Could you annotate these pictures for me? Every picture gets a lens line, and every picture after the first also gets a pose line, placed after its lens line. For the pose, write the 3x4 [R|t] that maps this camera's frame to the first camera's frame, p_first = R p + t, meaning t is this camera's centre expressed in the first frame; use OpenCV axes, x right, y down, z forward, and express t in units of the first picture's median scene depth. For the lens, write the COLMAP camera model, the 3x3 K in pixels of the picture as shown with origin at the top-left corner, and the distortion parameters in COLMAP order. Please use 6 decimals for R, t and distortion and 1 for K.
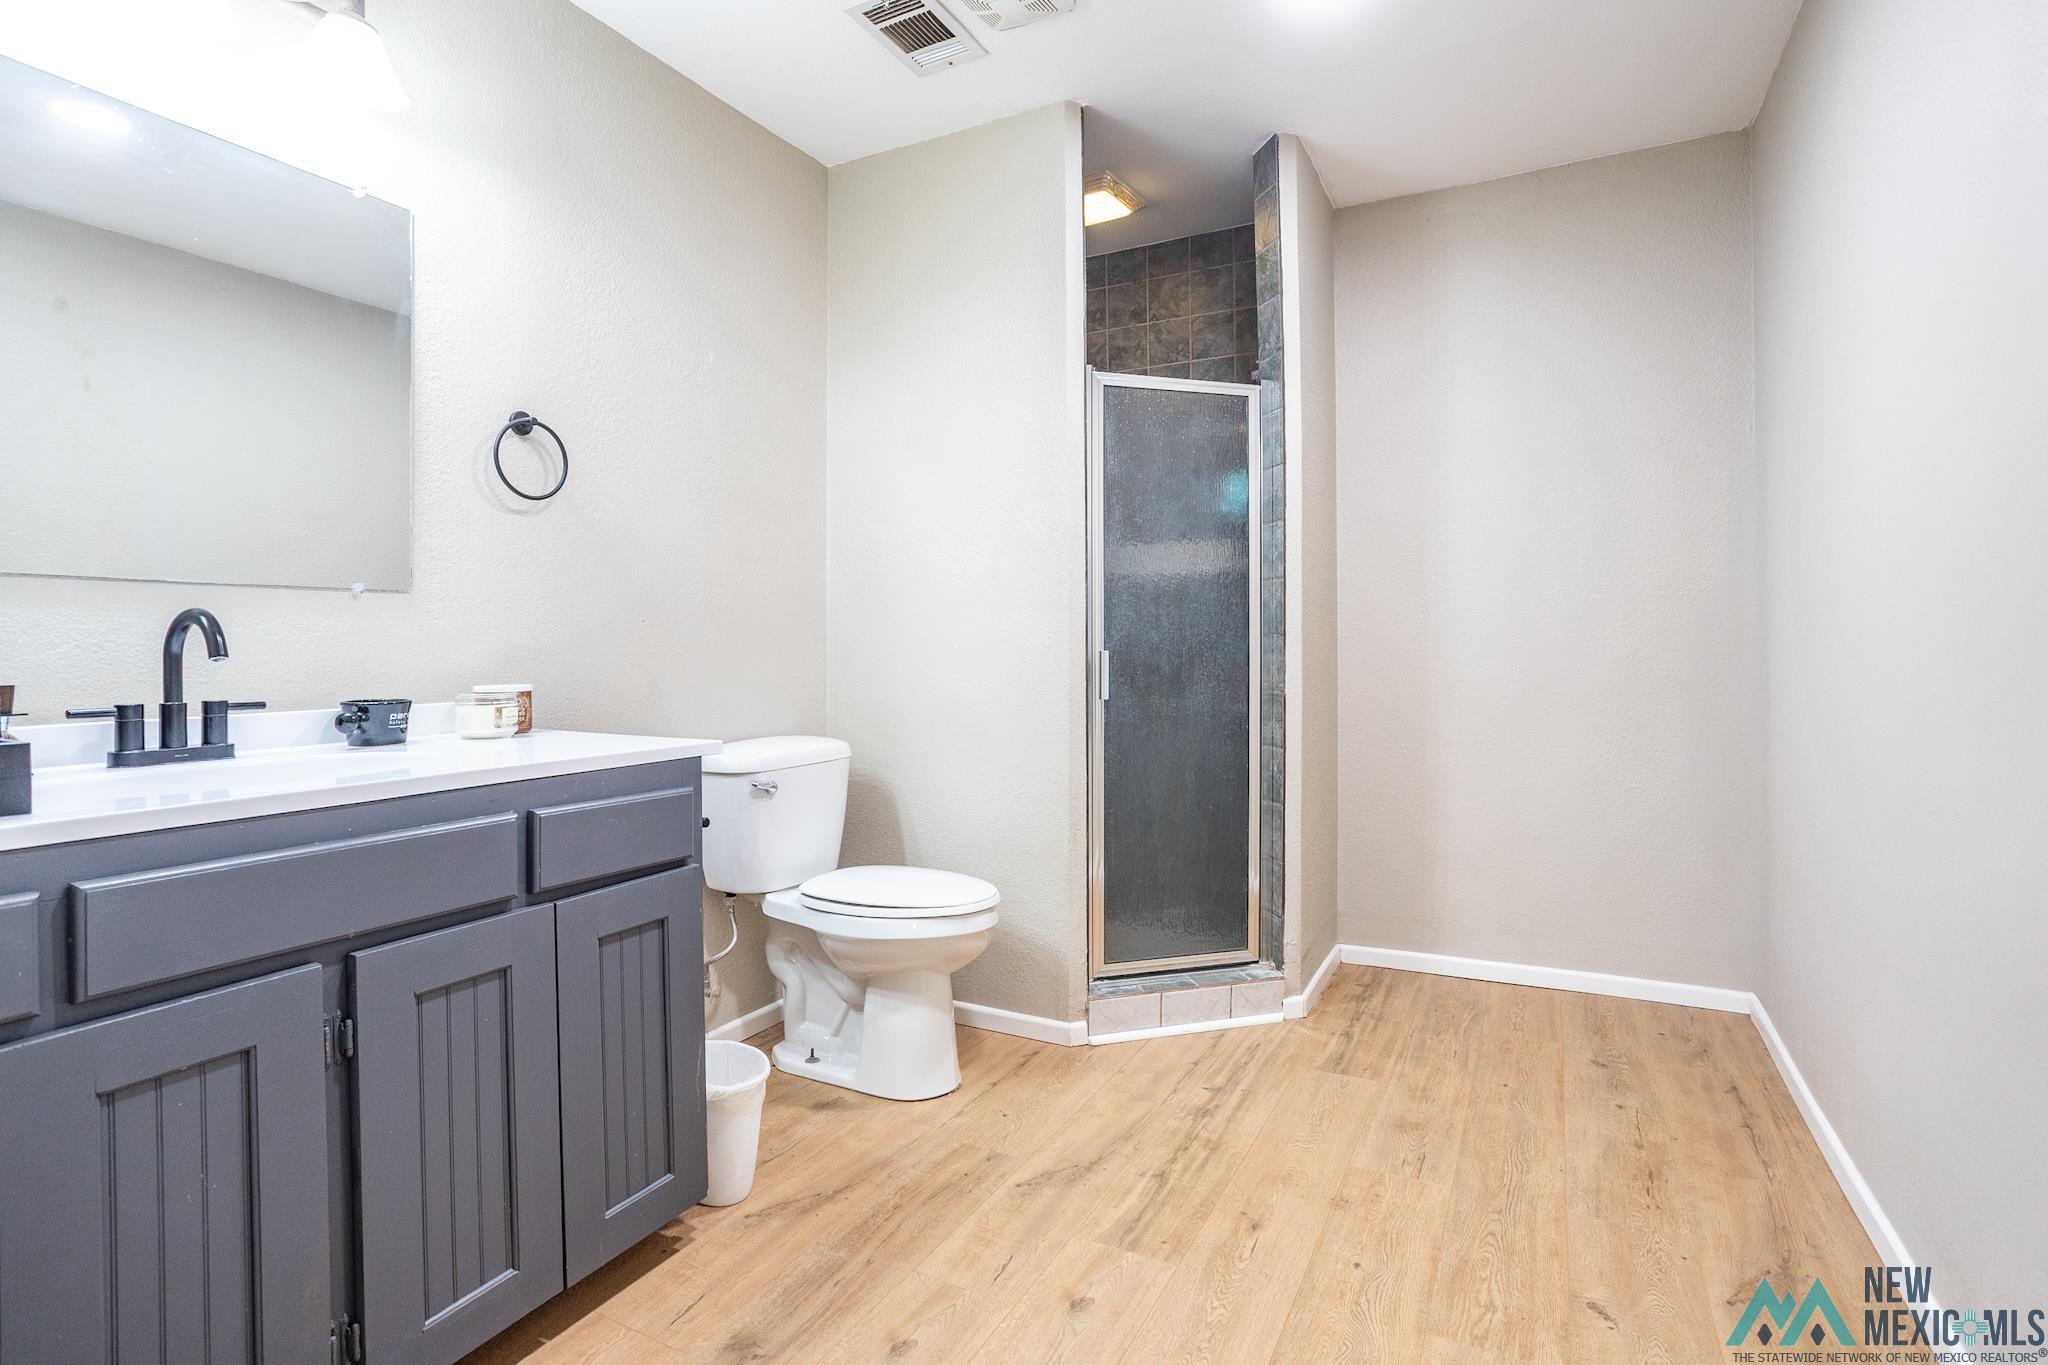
lens RADIAL K [[1019.1, 0, 1020.1], [0, 1019.1, 625.1], [0, 0, 1]] dist [-0.061857, 0.035479]
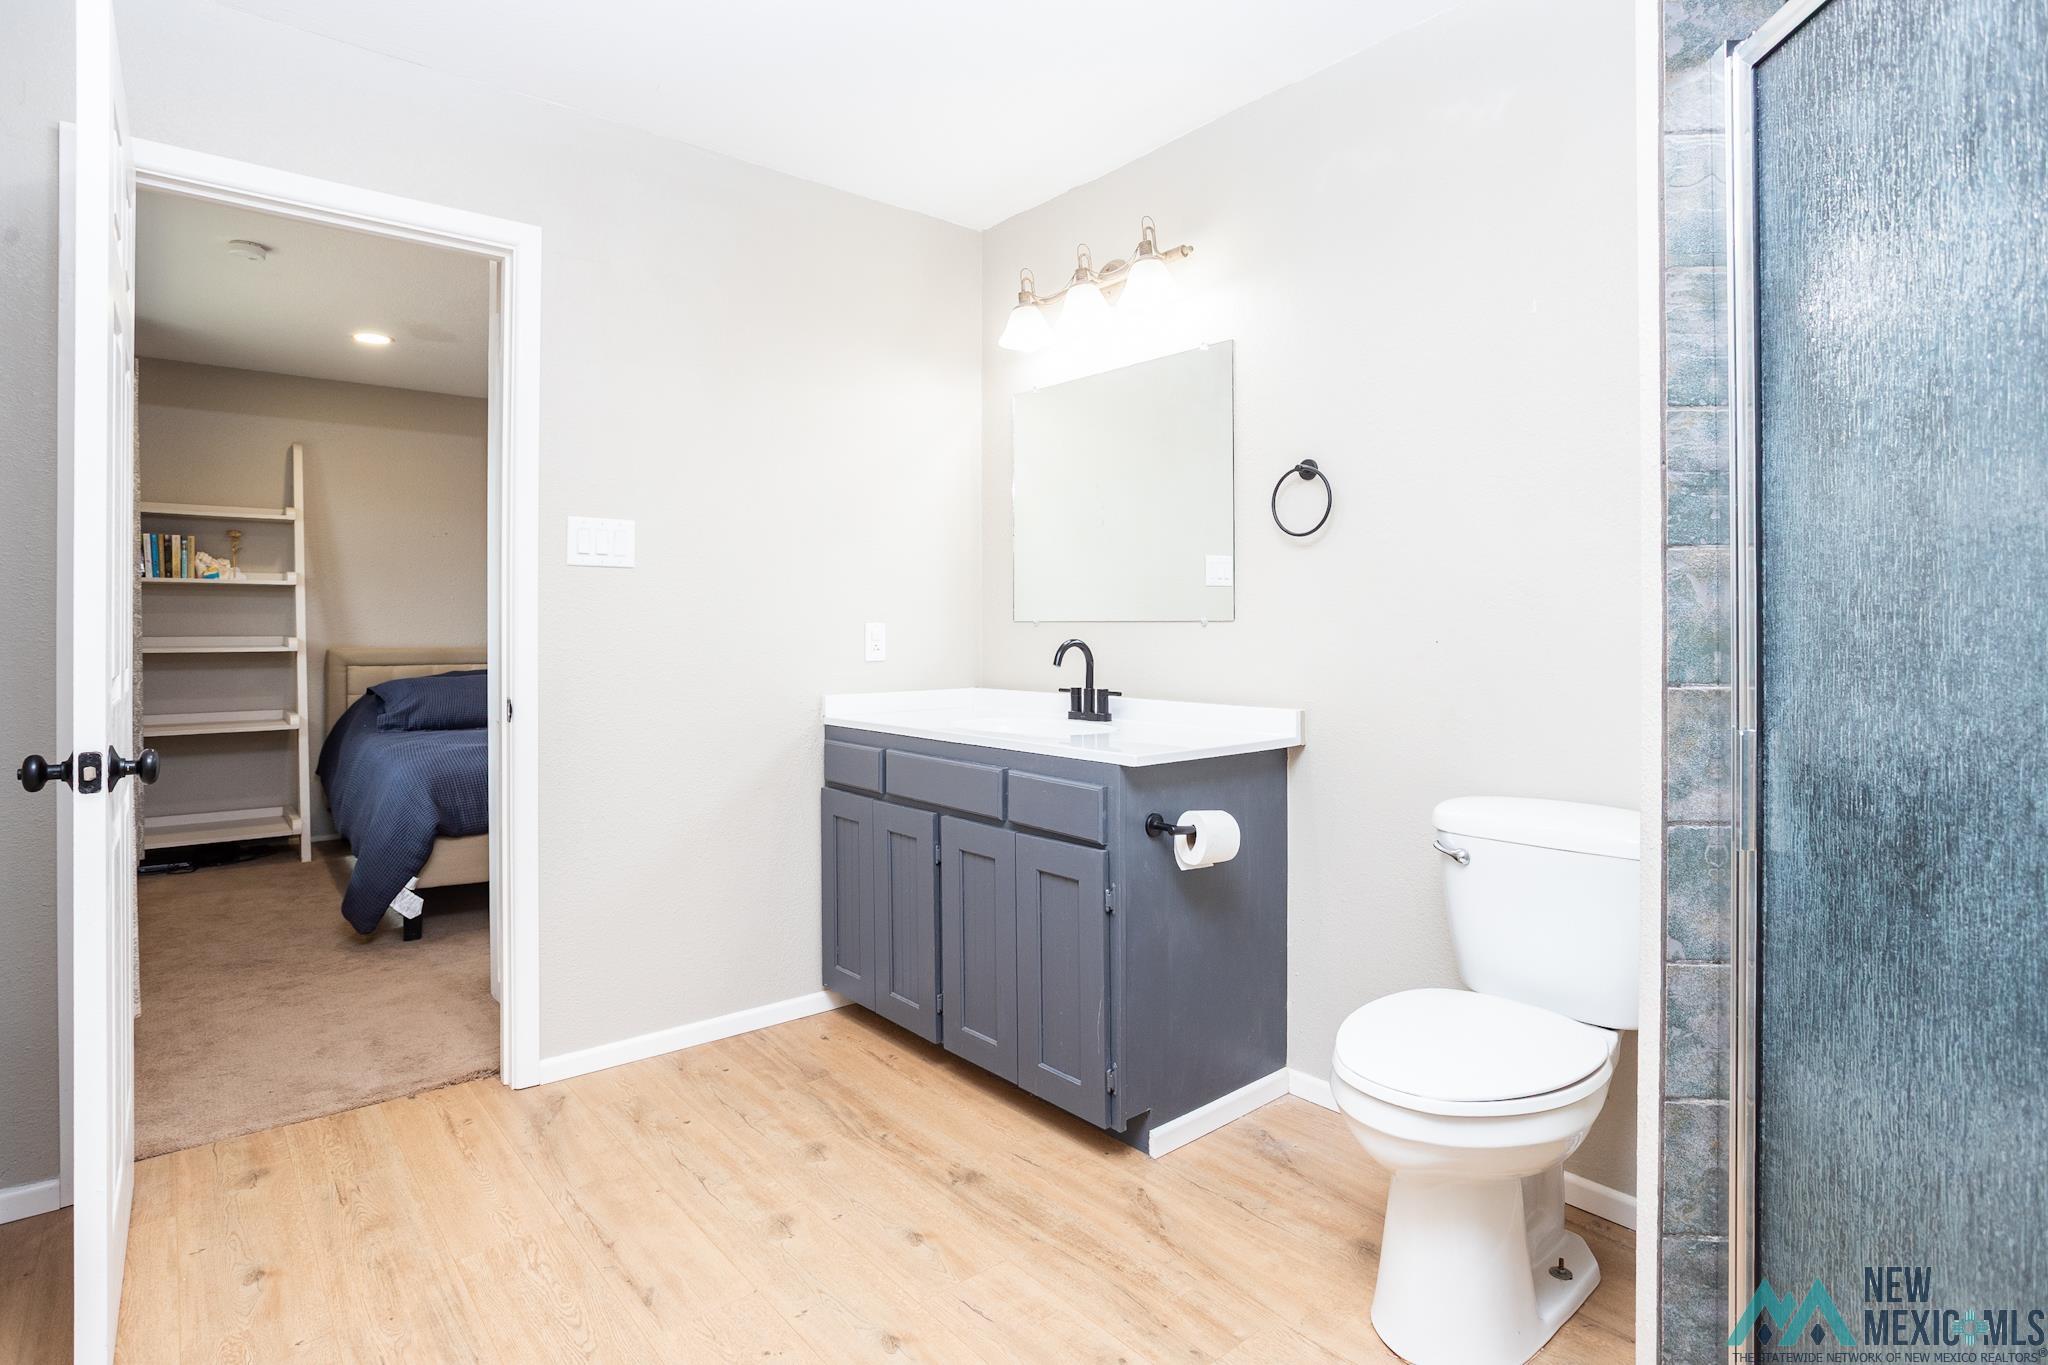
lens RADIAL K [[1071.9, 0, 1019.4], [0, 1071.9, 591.2], [0, 0, 1]] dist [-0.019535, 0.000531]
pose [[-0.376837, -0.011157, -0.926212, 1.029914], [0.027020, 0.999370, -0.023032, -0.058645], [0.925885, -0.033706, -0.376298, 1.563741]]
